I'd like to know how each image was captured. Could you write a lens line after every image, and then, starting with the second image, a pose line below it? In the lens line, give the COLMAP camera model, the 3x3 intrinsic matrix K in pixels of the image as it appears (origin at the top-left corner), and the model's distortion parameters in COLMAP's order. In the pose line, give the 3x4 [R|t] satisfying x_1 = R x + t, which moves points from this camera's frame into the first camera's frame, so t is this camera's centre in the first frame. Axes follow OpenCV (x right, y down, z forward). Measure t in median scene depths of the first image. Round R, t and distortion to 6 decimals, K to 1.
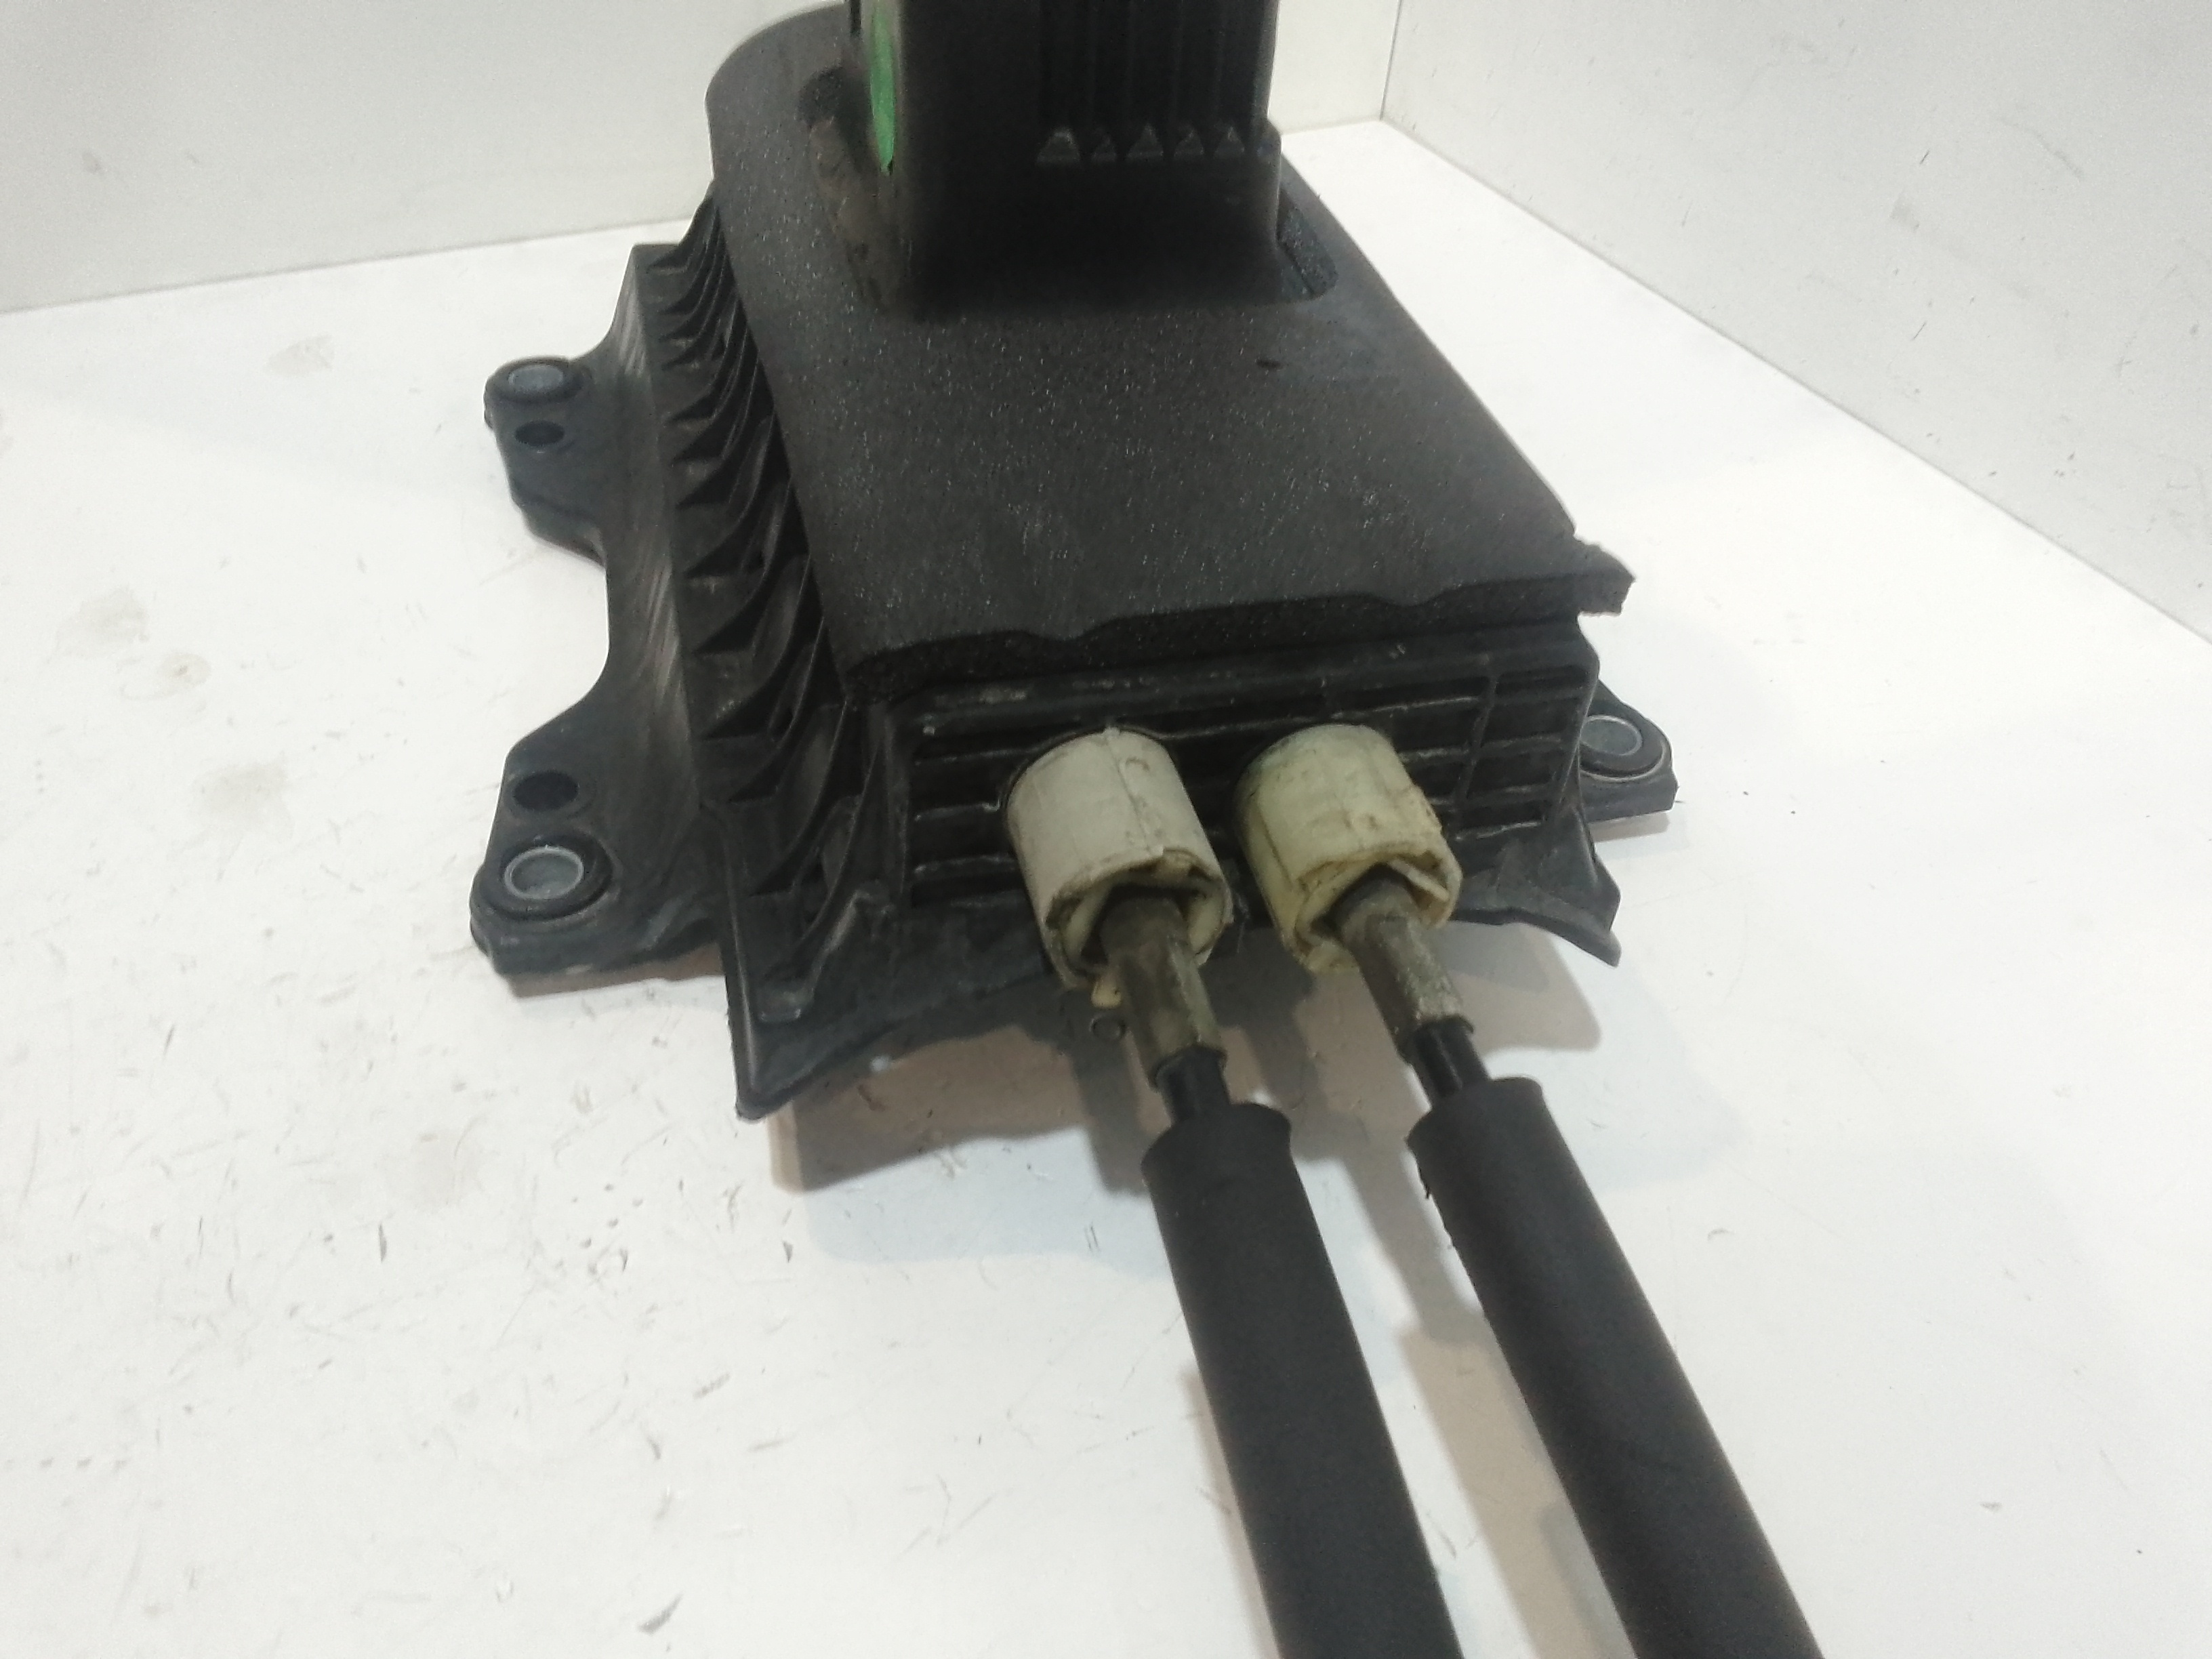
lens RADIAL K [[1718.9, 0, 1158.7], [0, 1718.9, 867.2], [0, 0, 1]] dist [0.060583, -0.121432]
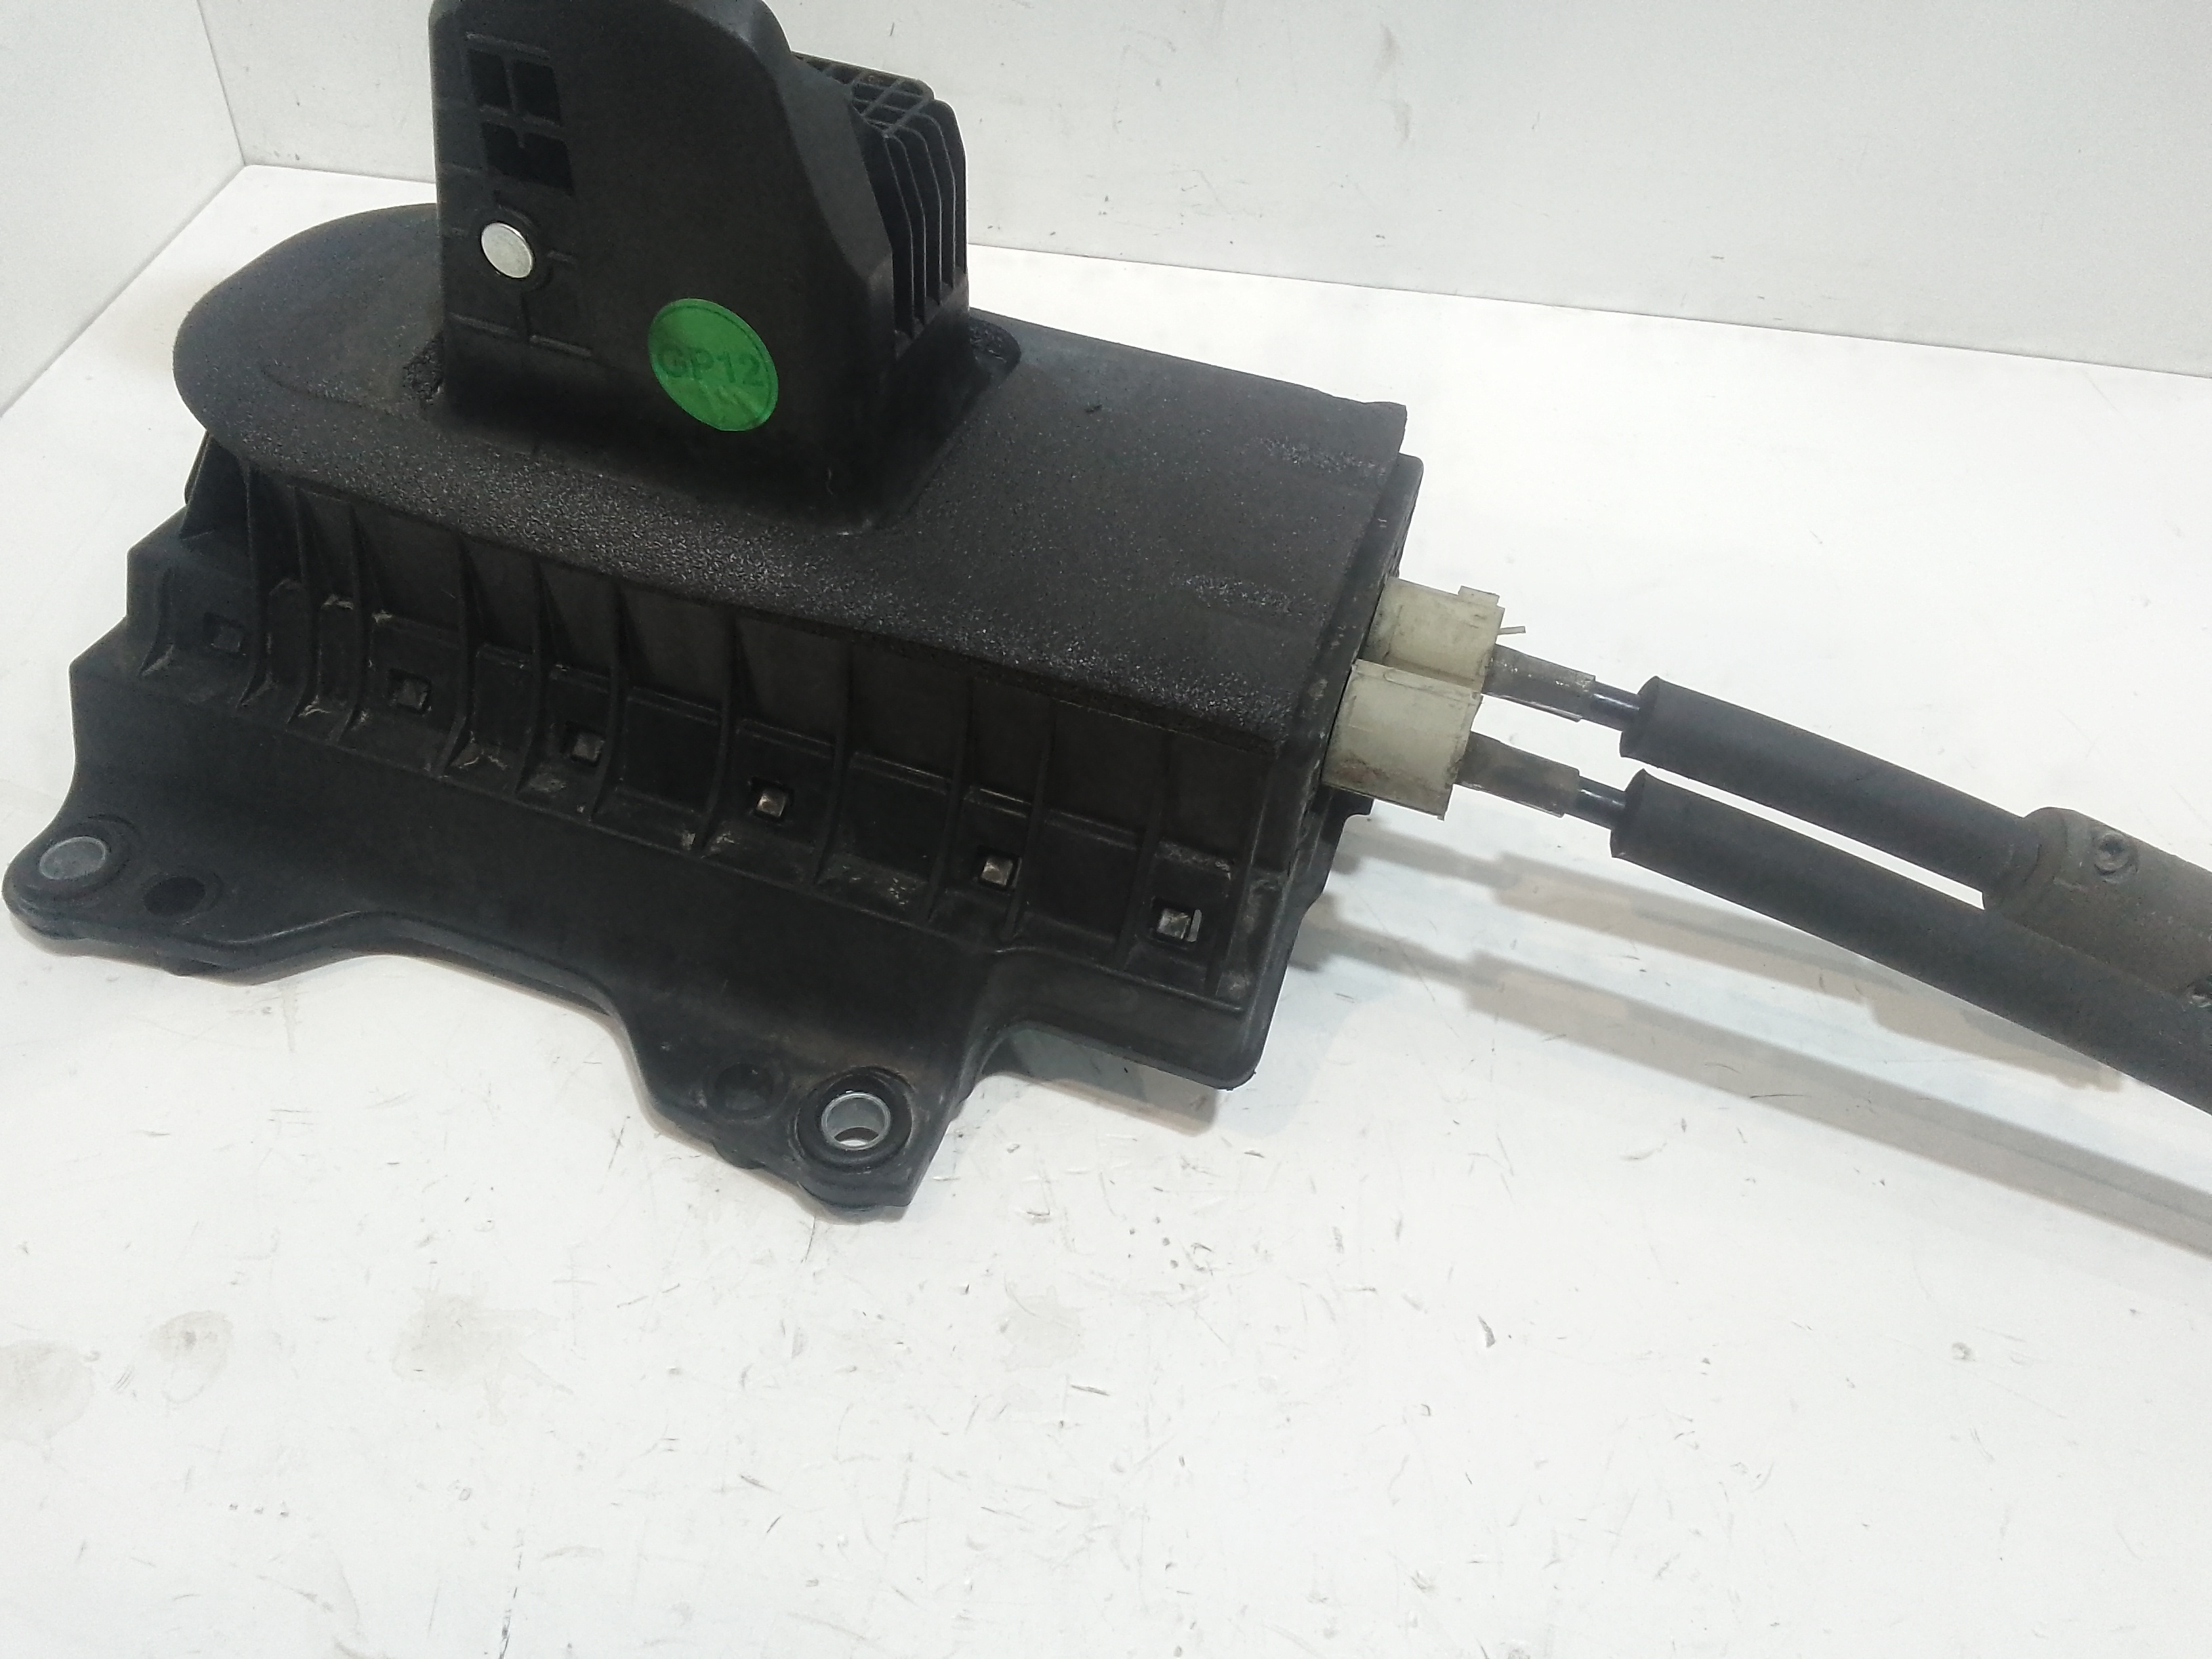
lens RADIAL K [[1690.8, 0, 1090.8], [0, 1690.8, 833.8], [0, 0, 1]] dist [0.050859, -0.087821]
pose [[0.559500, -0.620250, 0.549772, -0.836990], [0.547731, 0.774524, 0.316391, -0.444924], [-0.622053, 0.124106, 0.773077, 0.037723]]
